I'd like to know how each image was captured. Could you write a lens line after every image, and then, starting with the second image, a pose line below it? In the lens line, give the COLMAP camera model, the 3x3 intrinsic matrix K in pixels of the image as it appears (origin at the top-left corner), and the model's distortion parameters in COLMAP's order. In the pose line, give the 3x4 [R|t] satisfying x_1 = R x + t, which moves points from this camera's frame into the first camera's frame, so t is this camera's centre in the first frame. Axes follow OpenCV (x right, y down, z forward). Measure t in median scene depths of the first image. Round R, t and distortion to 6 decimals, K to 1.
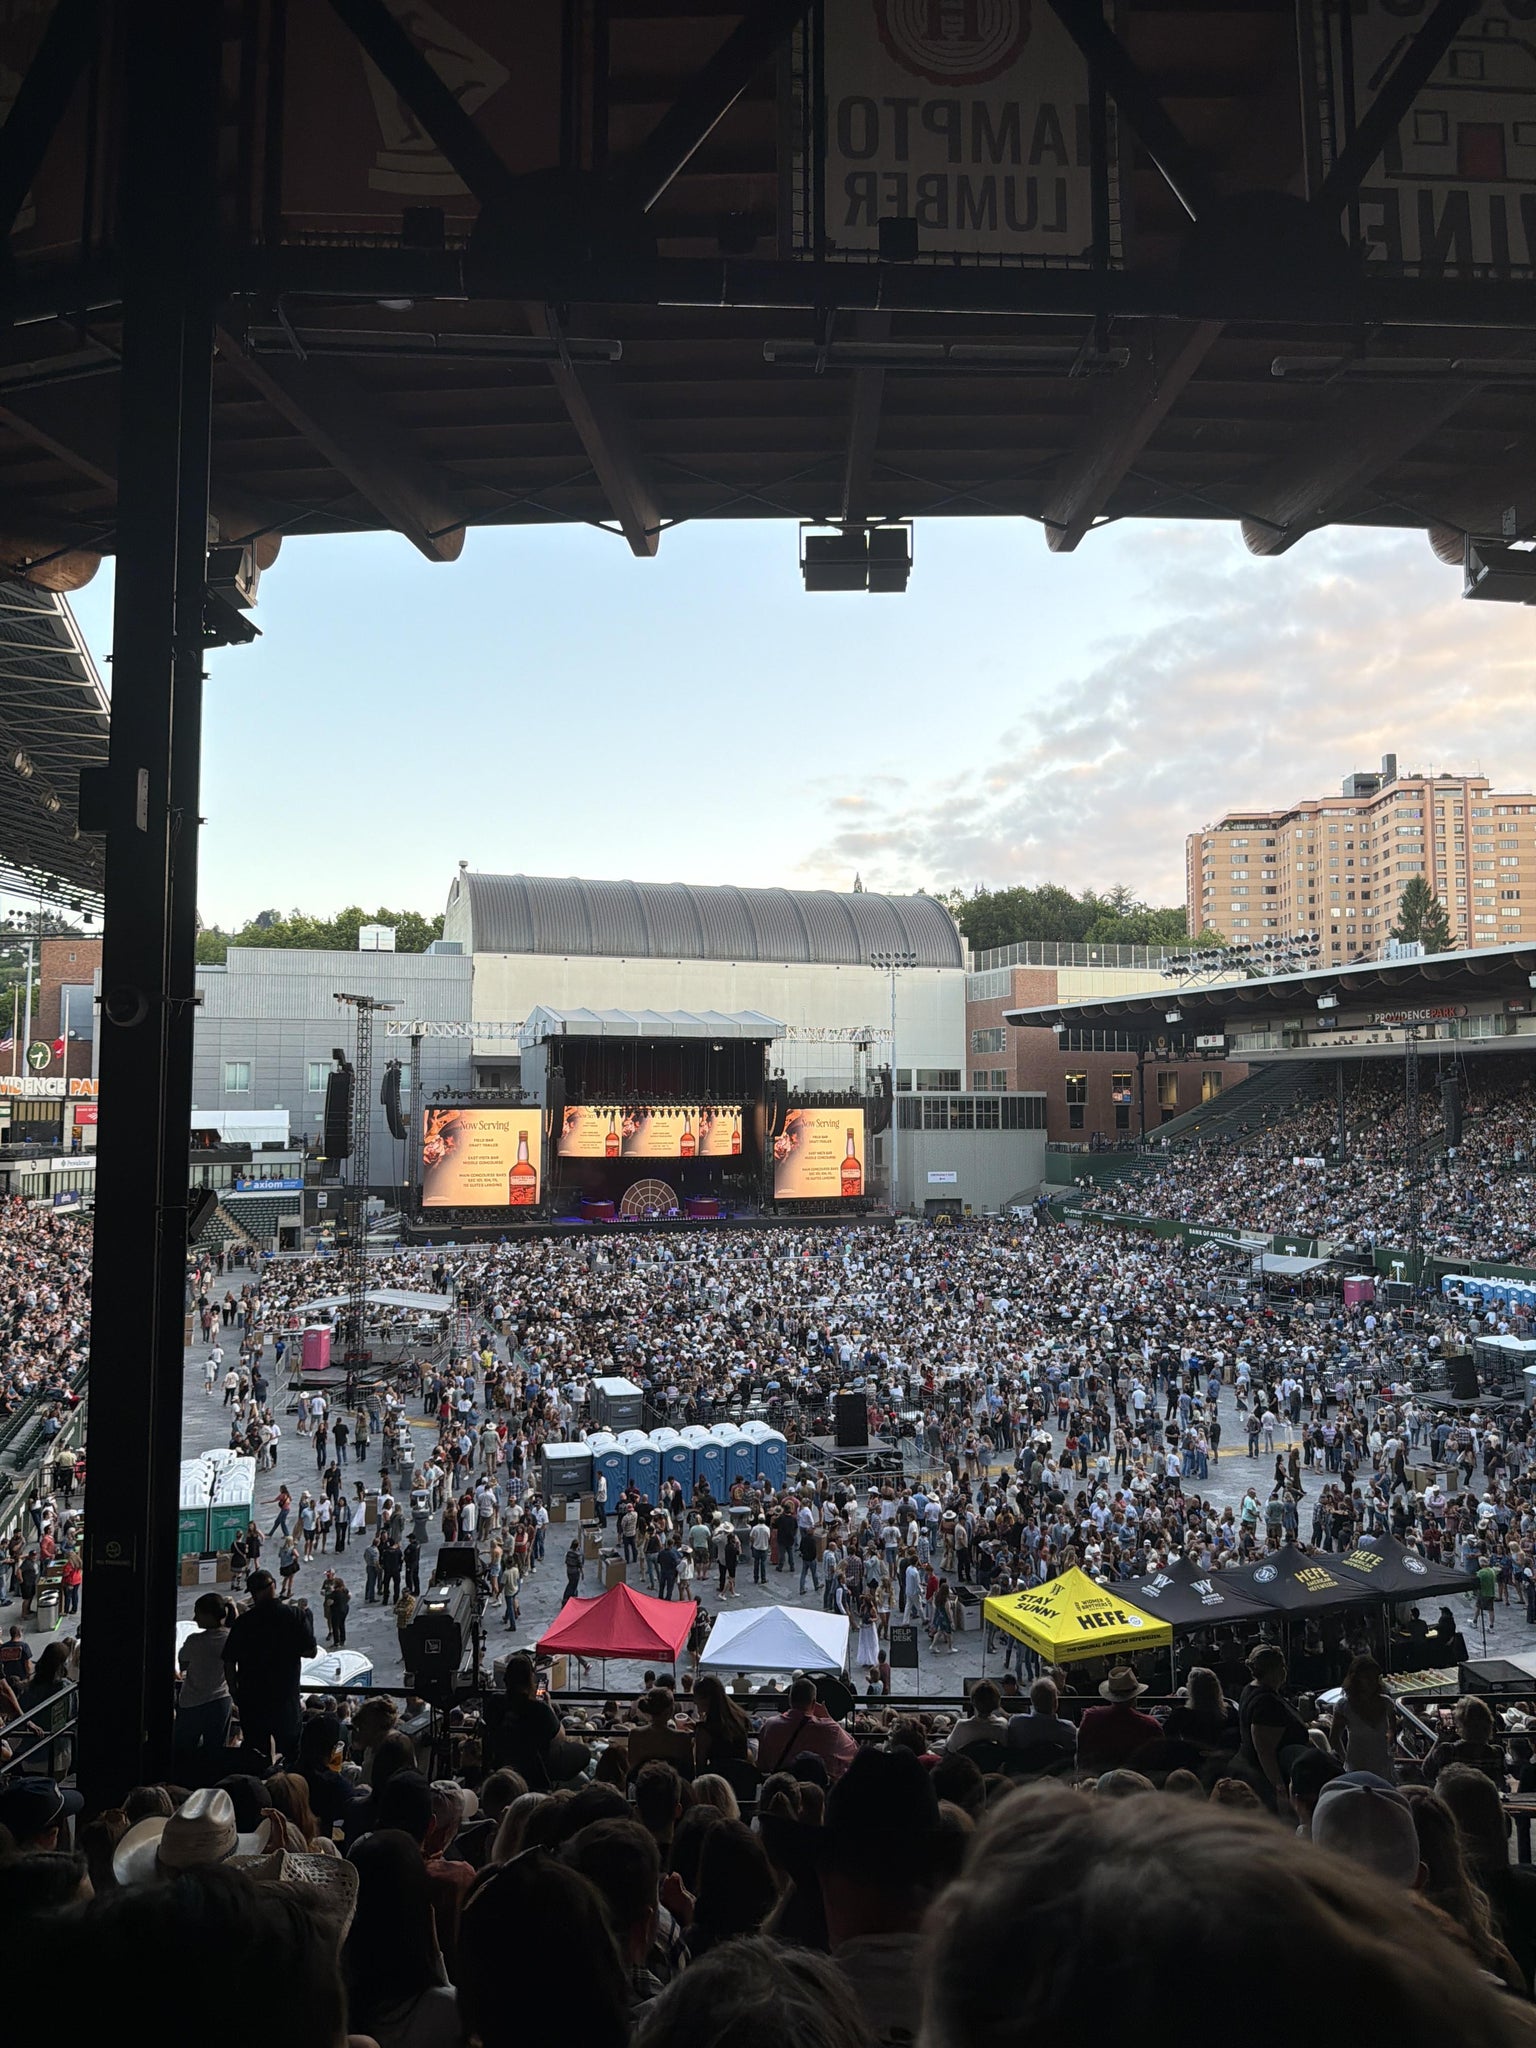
lens RADIAL K [[1434.7, 0, 774.8], [0, 1434.7, 1006.0], [0, 0, 1]] dist [0.050146, -0.053983]
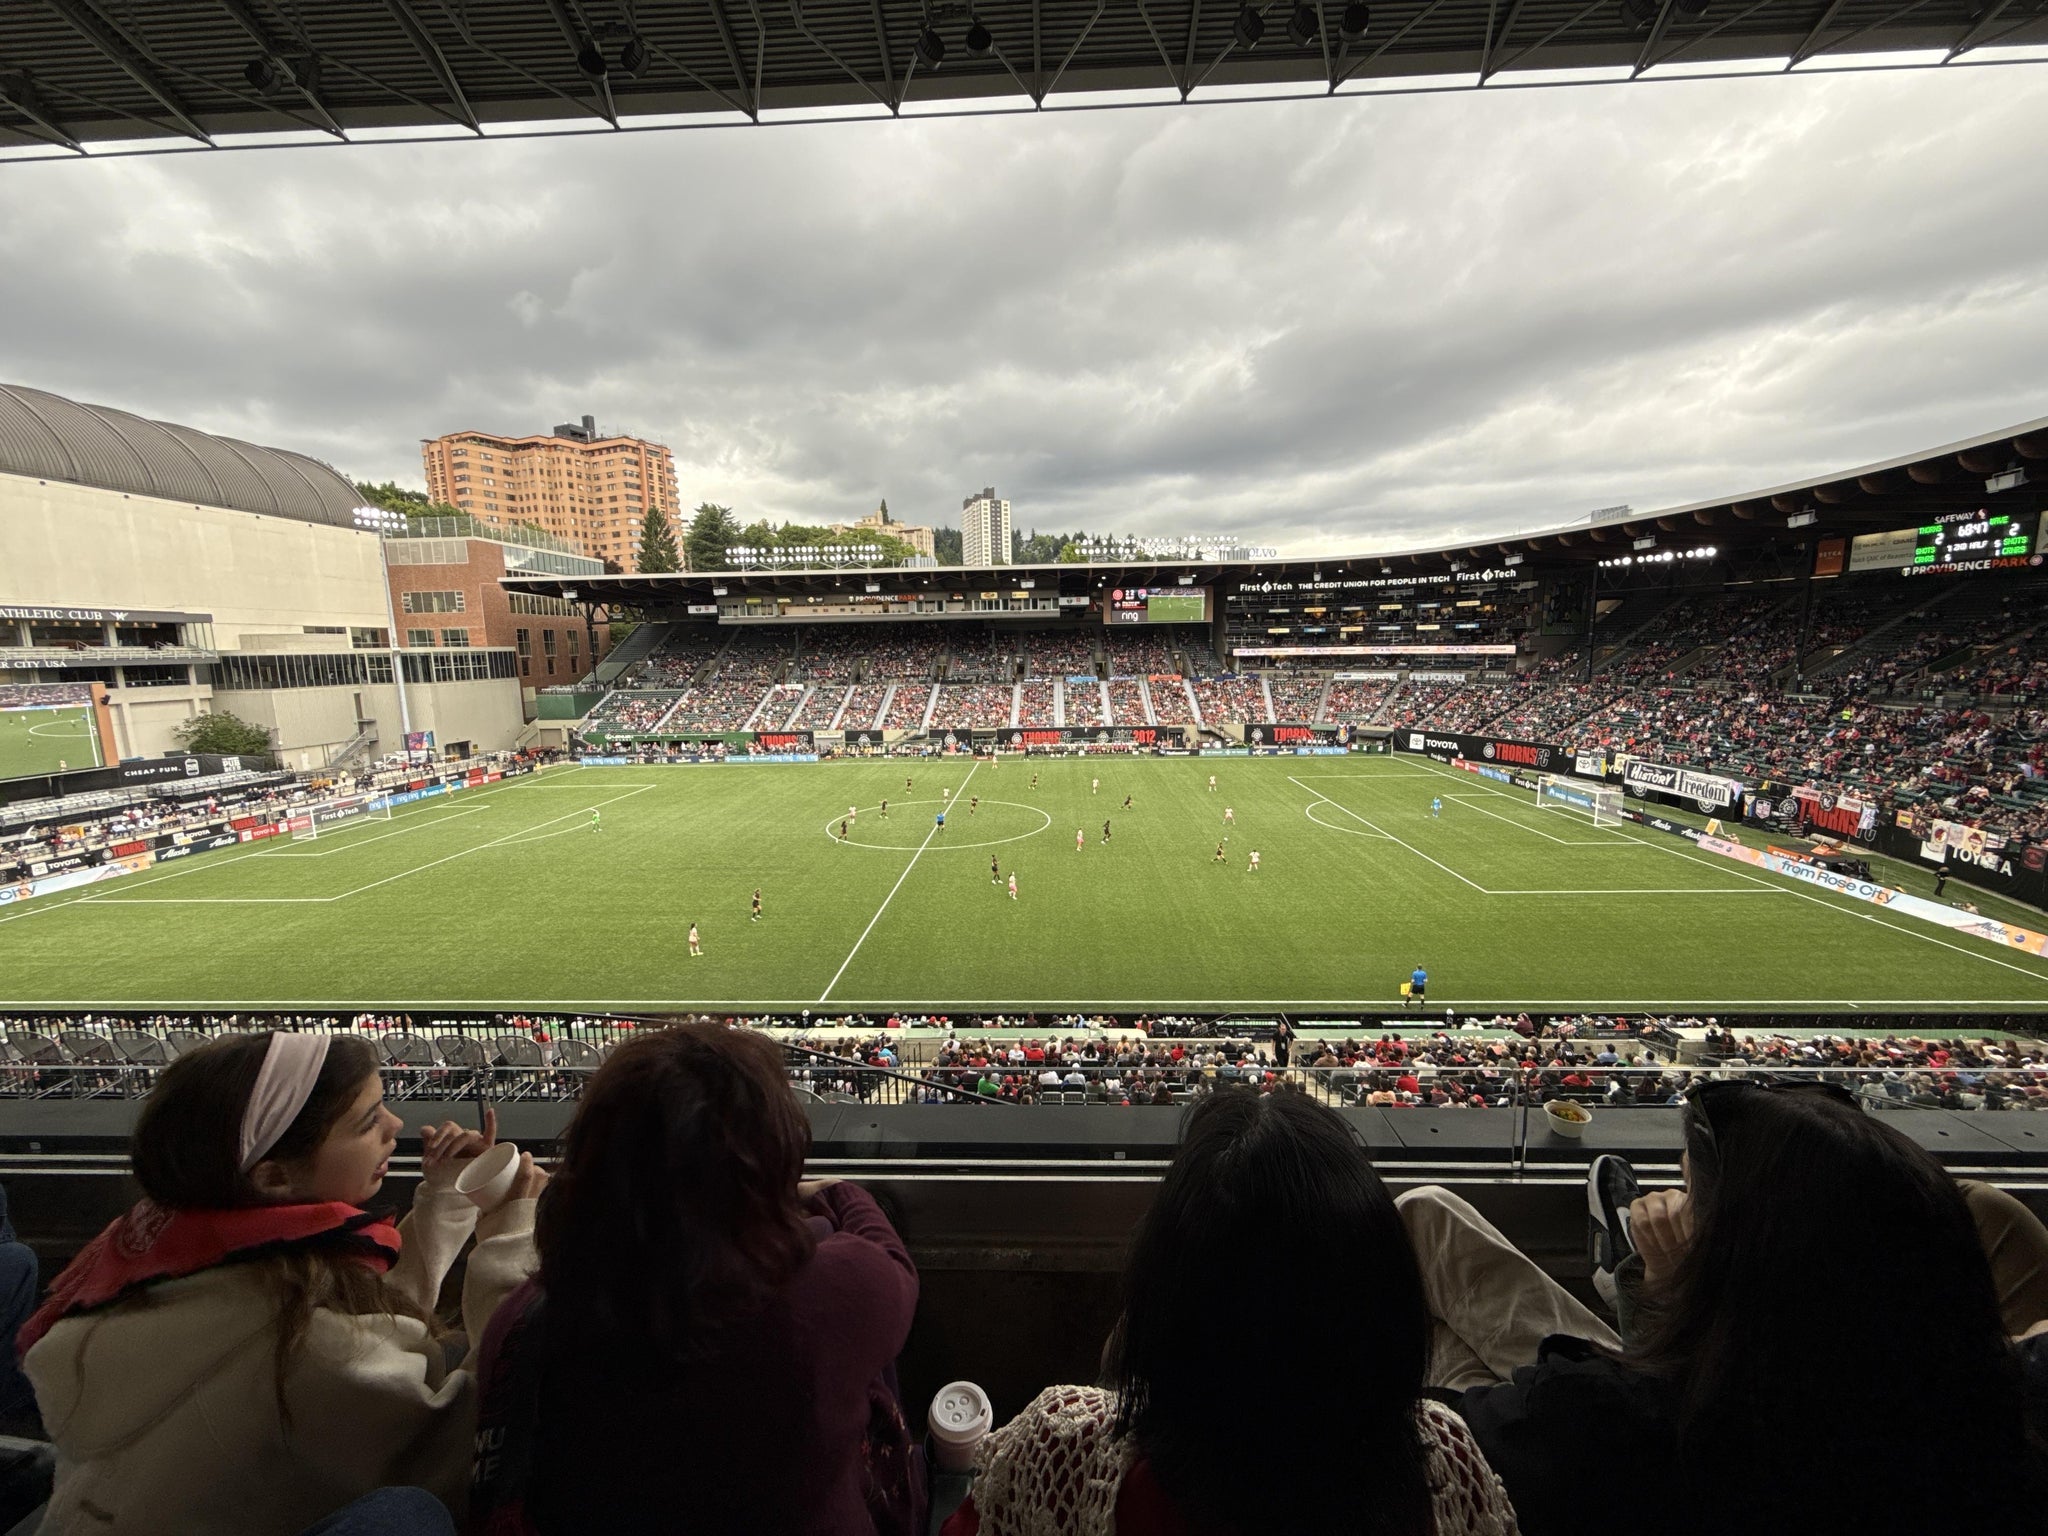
lens RADIAL K [[814.7, 0, 1020.9], [0, 814.7, 767.4], [0, 0, 1]] dist [-0.003951, -0.000162]
pose [[0.366009, -0.144254, 0.919363, -0.369650], [-0.046131, 0.983886, 0.172744, 0.025343], [-0.929467, -0.105637, 0.353456, 0.417444]]
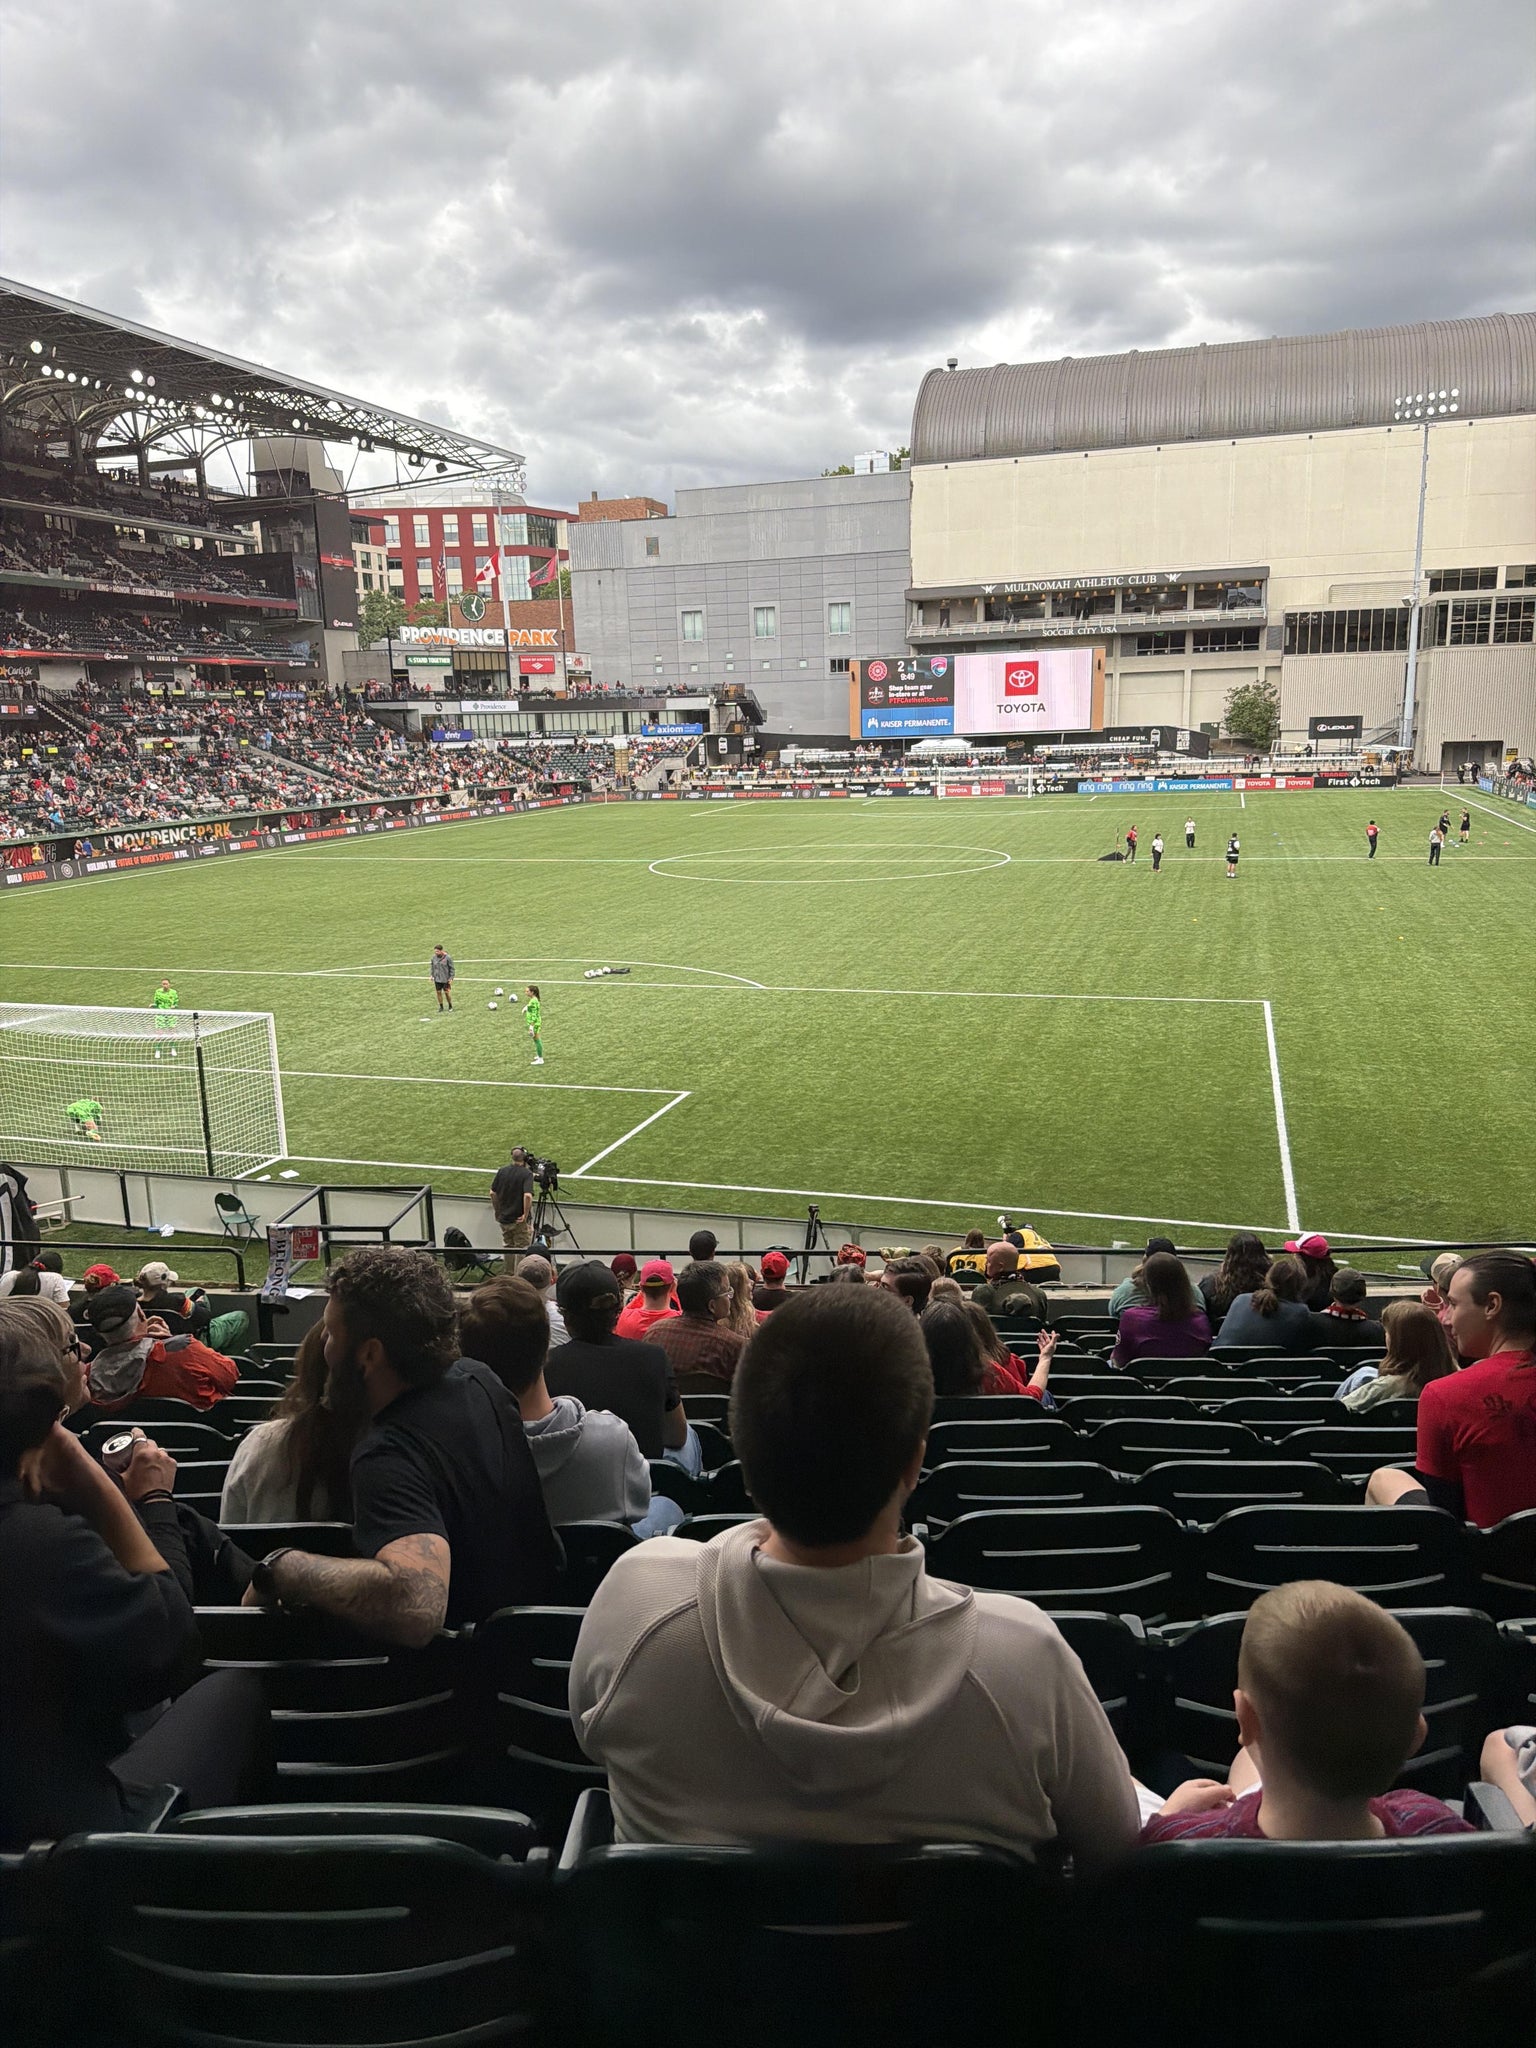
lens RADIAL K [[1432.1, 0, 757.6], [0, 1432.1, 1067.2], [0, 0, 1]] dist [0.063452, -0.081705]
pose [[0.803748, 0.118879, -0.582973, 0.328187], [0.069218, 0.954498, 0.290072, 0.061452], [0.590930, -0.273497, 0.758947, 0.194096]]
